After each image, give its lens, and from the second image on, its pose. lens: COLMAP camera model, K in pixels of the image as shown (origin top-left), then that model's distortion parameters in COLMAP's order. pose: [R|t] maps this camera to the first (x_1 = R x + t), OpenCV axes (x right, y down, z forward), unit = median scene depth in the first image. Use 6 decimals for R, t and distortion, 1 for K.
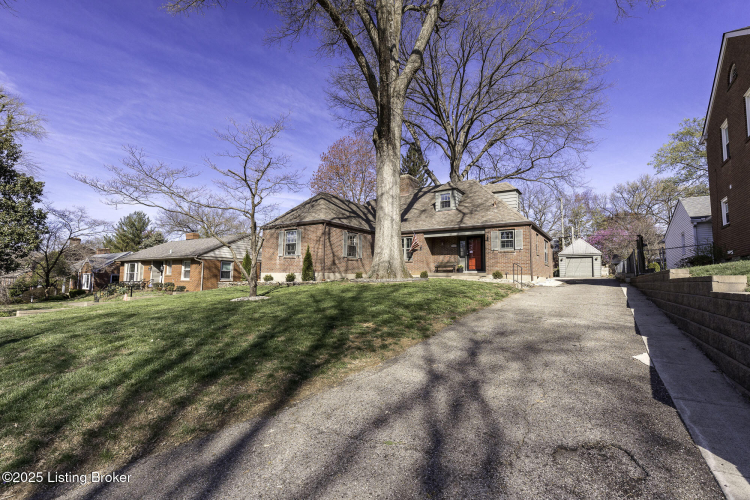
lens RADIAL K [[333.1, 0, 354.3], [0, 333.1, 248.8], [0, 0, 1]] dist [-0.025937, 0.000085]
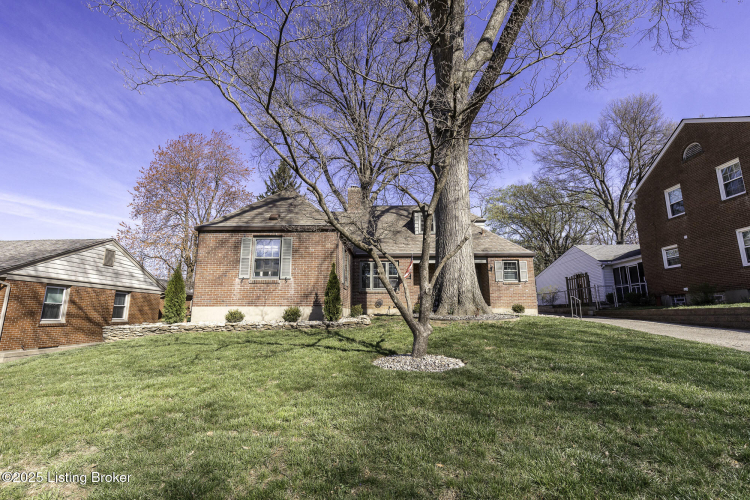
lens RADIAL K [[348.2, 0, 354.5], [0, 348.2, 241.7], [0, 0, 1]] dist [0.002815, 0.000219]
pose [[0.841618, 0.098256, 0.531059, -0.382032], [-0.037022, 0.991494, -0.124774, 0.026279], [-0.538802, 0.085351, 0.838098, 0.352041]]
